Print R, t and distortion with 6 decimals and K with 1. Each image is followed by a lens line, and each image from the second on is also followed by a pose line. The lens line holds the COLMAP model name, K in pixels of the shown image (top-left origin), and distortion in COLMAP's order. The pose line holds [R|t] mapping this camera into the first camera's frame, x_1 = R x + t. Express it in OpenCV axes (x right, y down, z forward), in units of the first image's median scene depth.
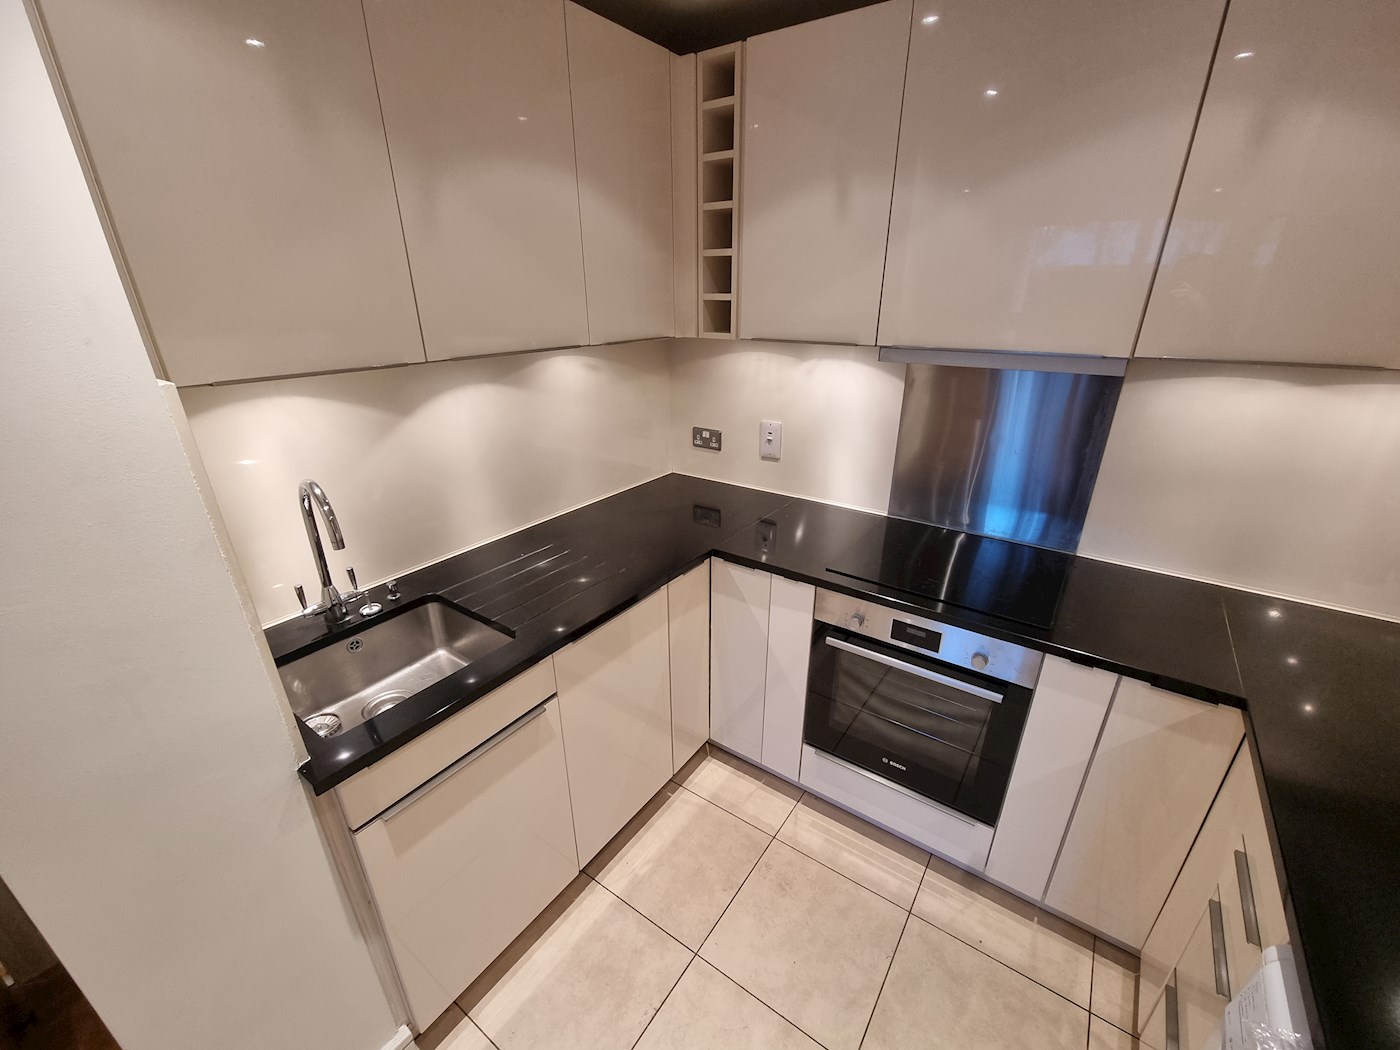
lens RADIAL K [[578.6, 0, 699.7], [0, 578.6, 540.0], [0, 0, 1]] dist [-0.004353, 0.000306]
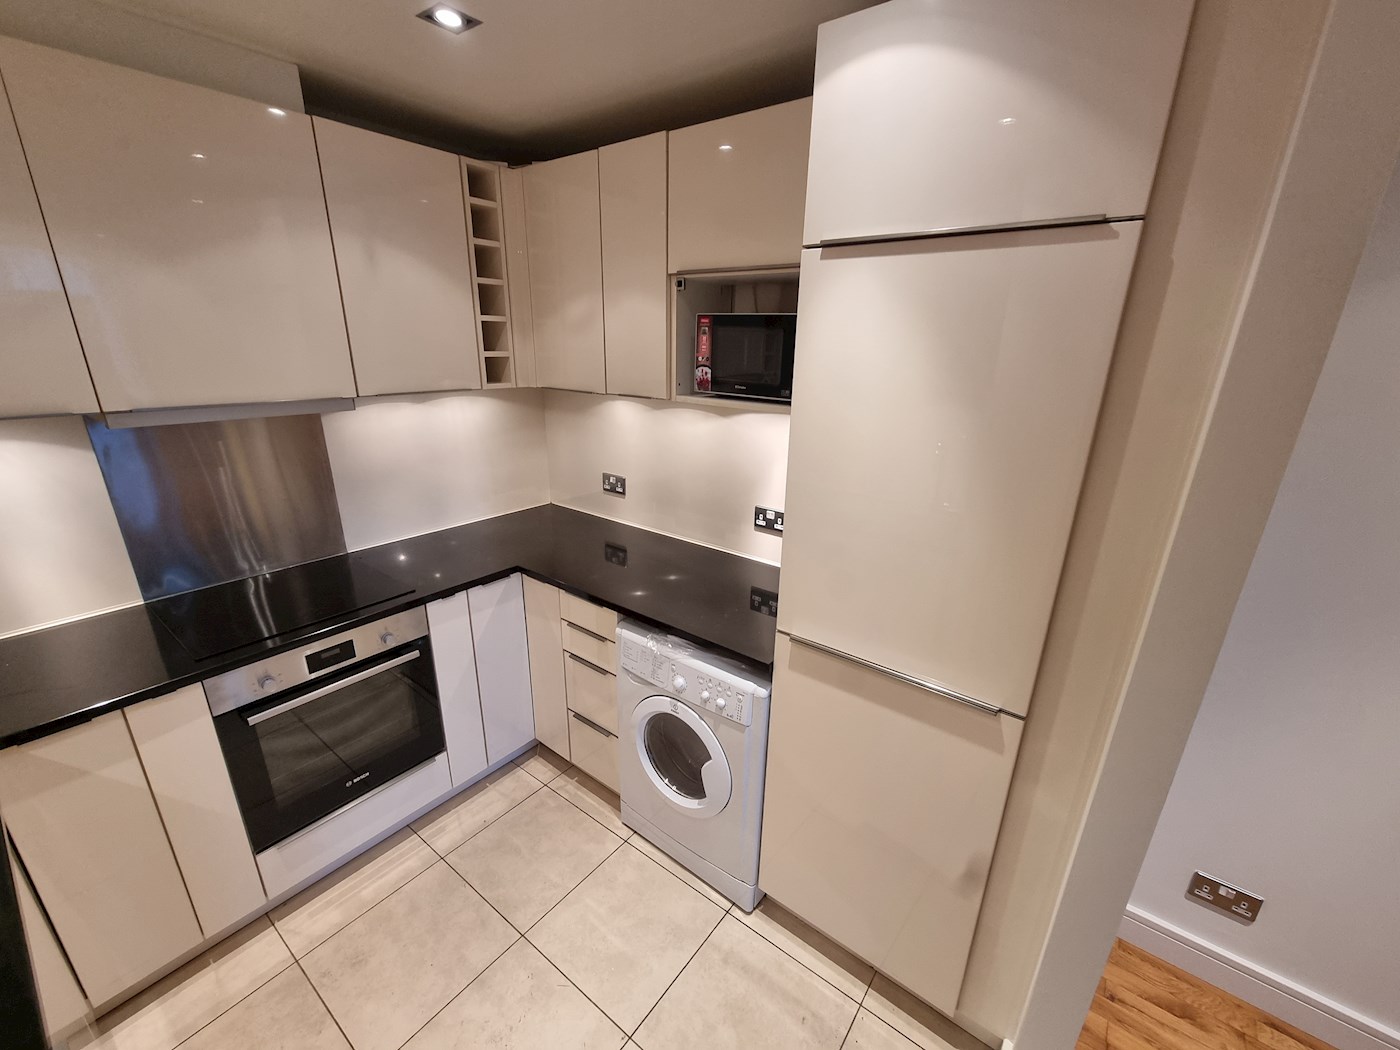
lens RADIAL K [[583.6, 0, 700.6], [0, 583.6, 537.9], [0, 0, 1]] dist [-0.003005, 0.000112]
pose [[0.042098, -0.323380, 0.945332, -0.513137], [0.375538, 0.881912, 0.284961, -0.076698], [-0.925850, 0.343012, 0.158568, 0.084423]]
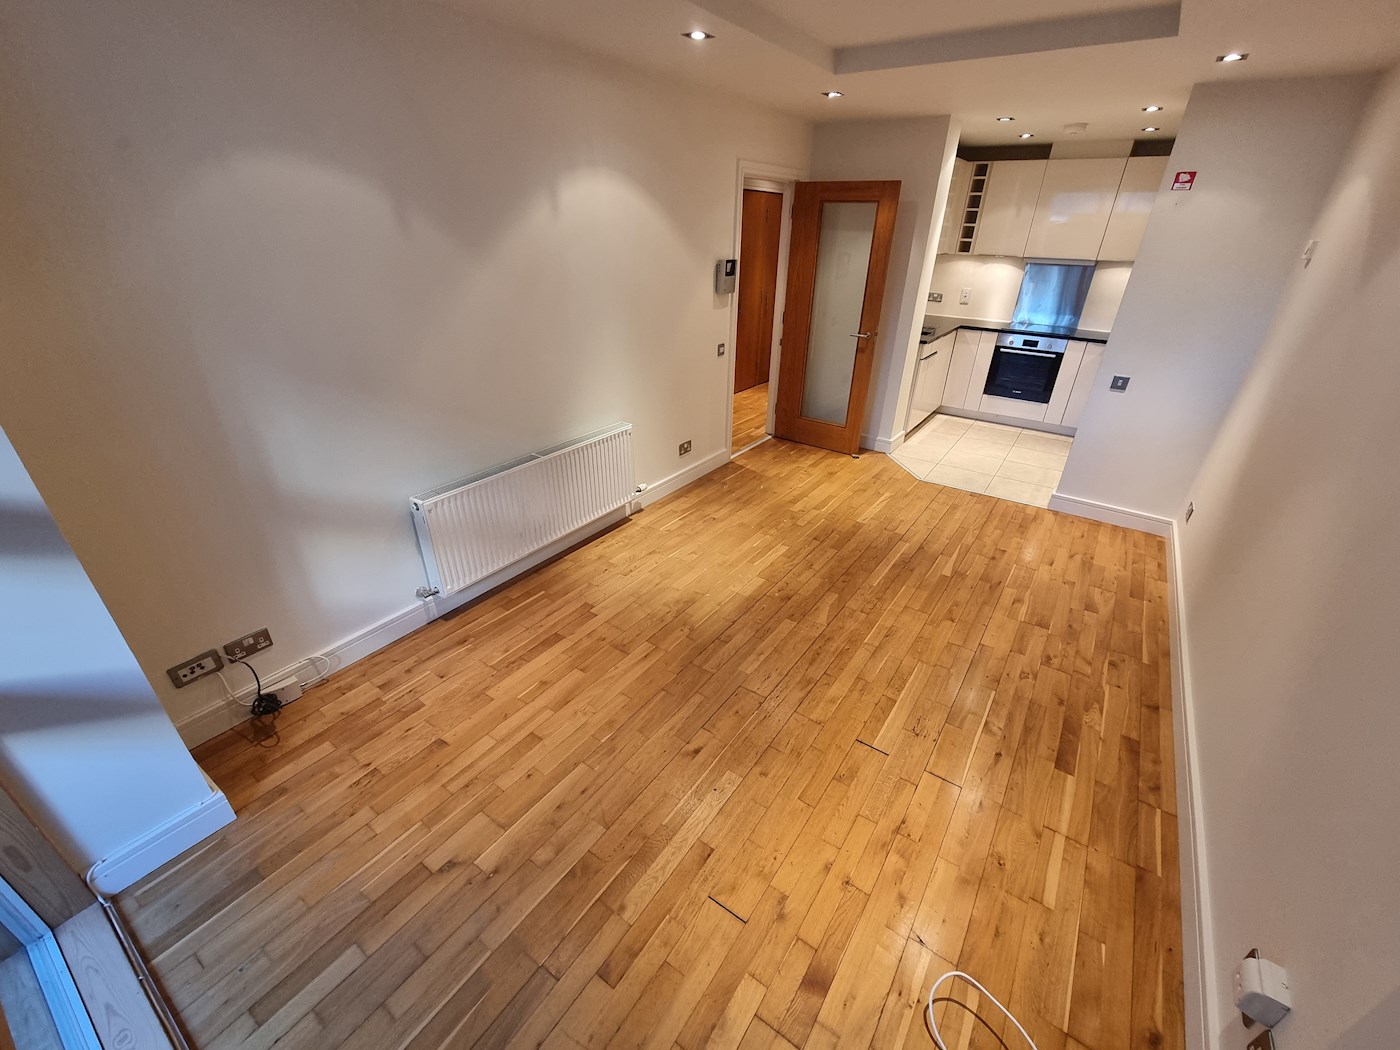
lens RADIAL K [[578.6, 0, 699.7], [0, 578.6, 540.0], [0, 0, 1]] dist [-0.004353, 0.000306]
pose [[0.999700, 0.016453, 0.018141, -1.479765], [-0.018084, 0.995434, 0.093722, 0.938433], [-0.016517, -0.094022, 0.995433, -2.262461]]
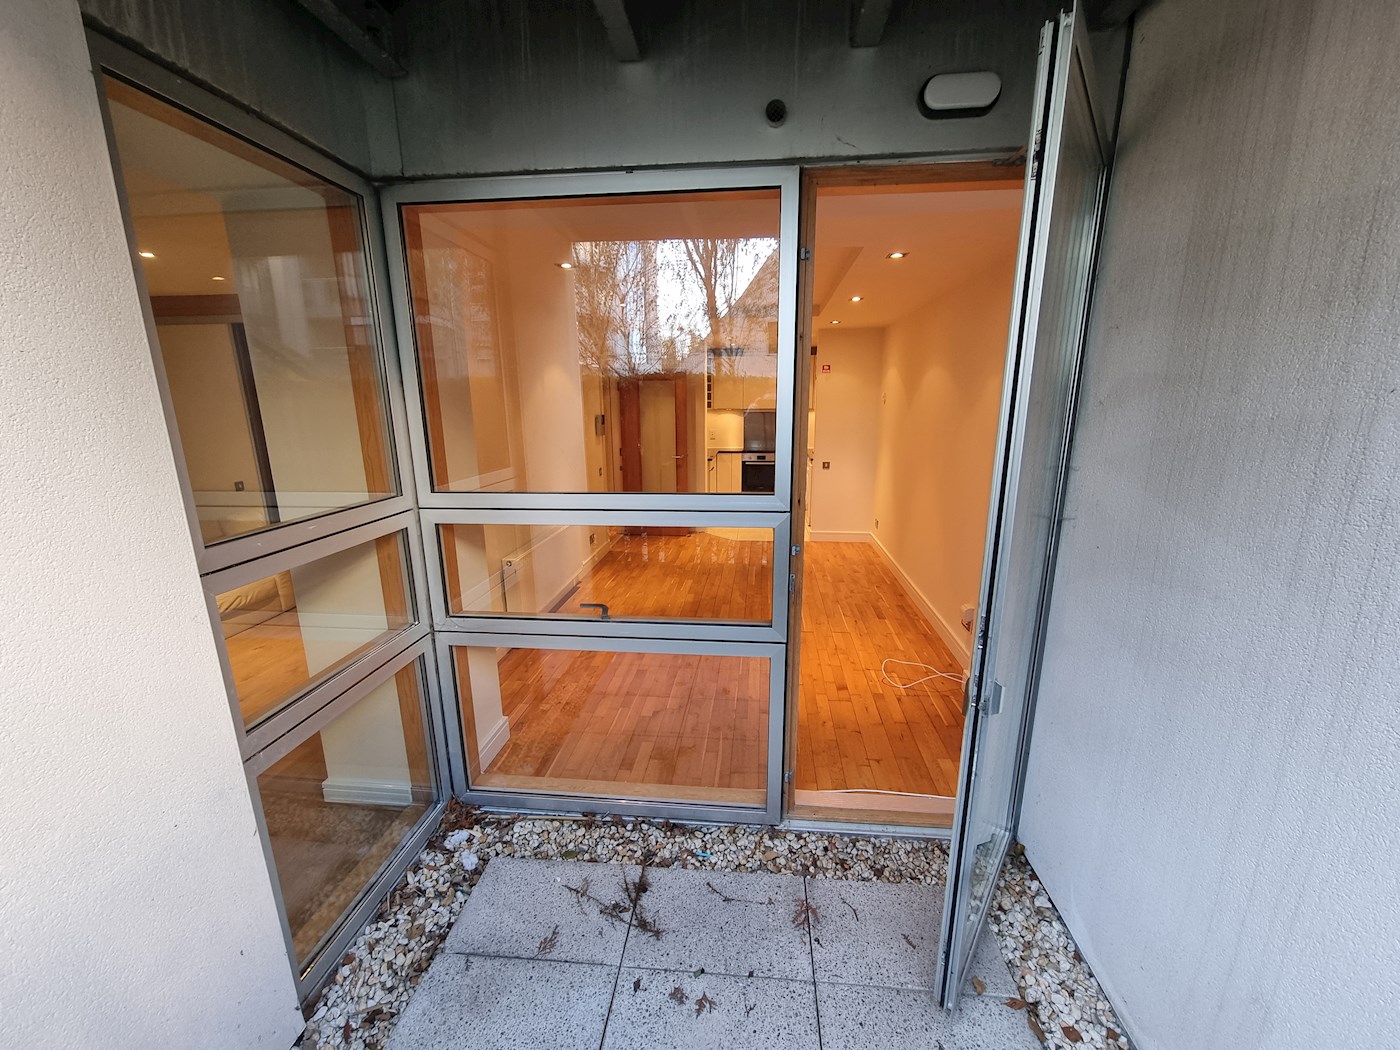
lens RADIAL K [[578.6, 0, 699.7], [0, 578.6, 540.0], [0, 0, 1]] dist [-0.004353, 0.000306]
pose [[0.872841, -0.119528, 0.473140, -2.547109], [0.197972, 0.972904, -0.119434, 1.318234], [-0.446045, 0.197916, 0.872854, -3.049040]]
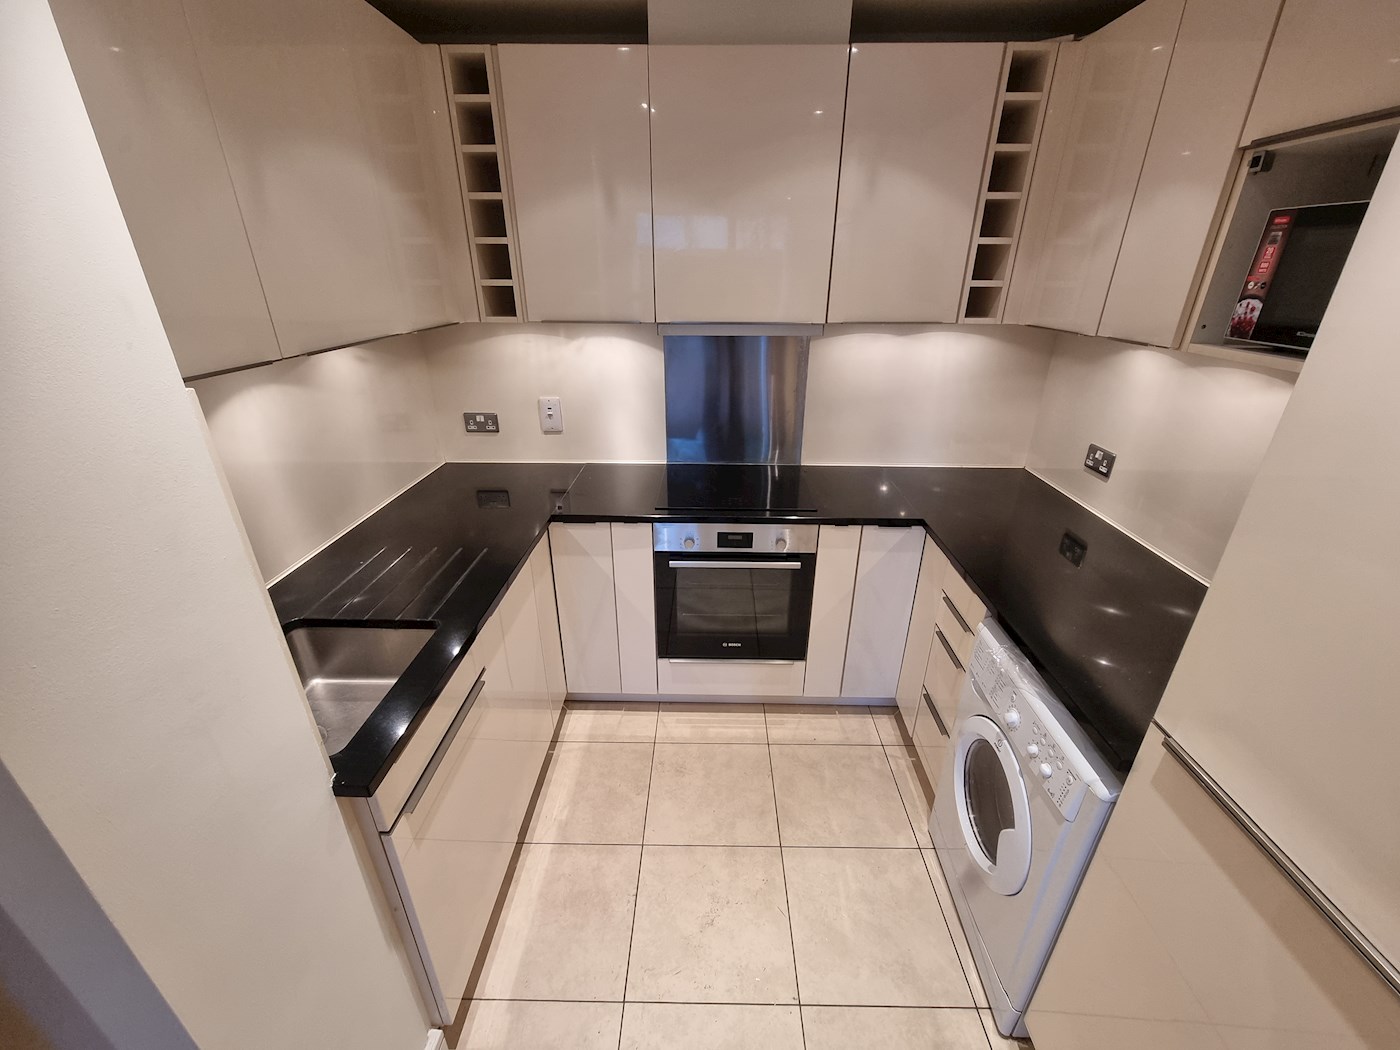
lens RADIAL K [[578.6, 0, 699.7], [0, 578.6, 540.0], [0, 0, 1]] dist [-0.004353, 0.000306]
pose [[0.830130, -0.231035, 0.507452, -0.329301], [0.216212, 0.972284, 0.088970, 0.025998], [-0.513943, 0.035861, 0.857075, -0.088575]]
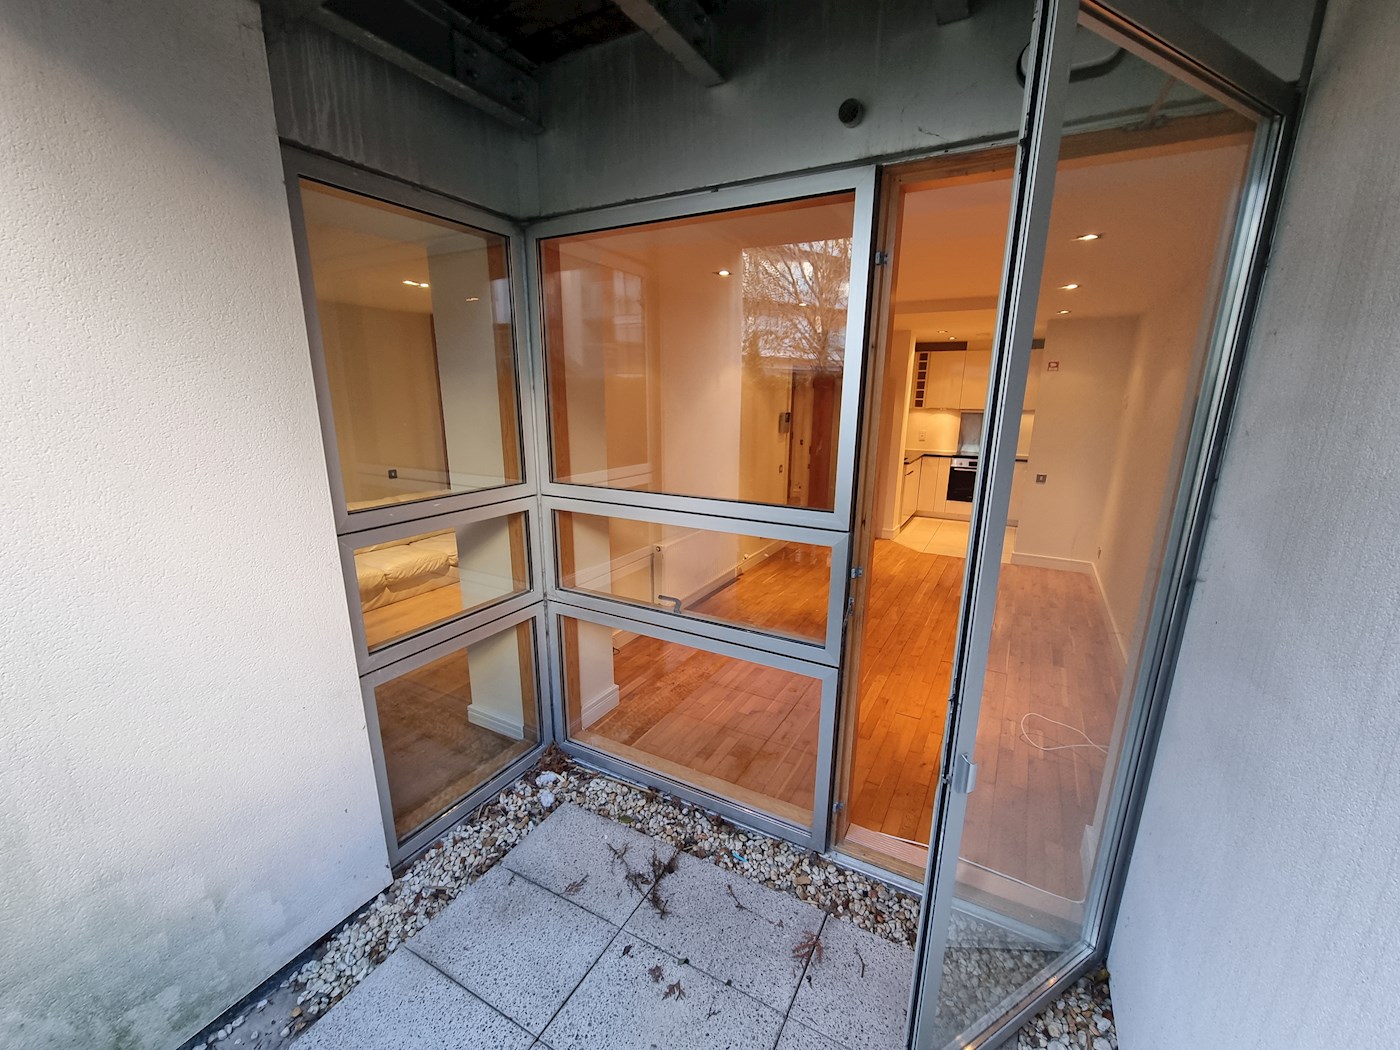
lens RADIAL K [[578.6, 0, 699.7], [0, 578.6, 540.0], [0, 0, 1]] dist [-0.004353, 0.000306]
pose [[0.994618, -0.016413, 0.102306, -2.230349], [0.032003, 0.987759, -0.152669, 1.333998], [-0.098547, 0.155121, 0.982968, -3.176368]]
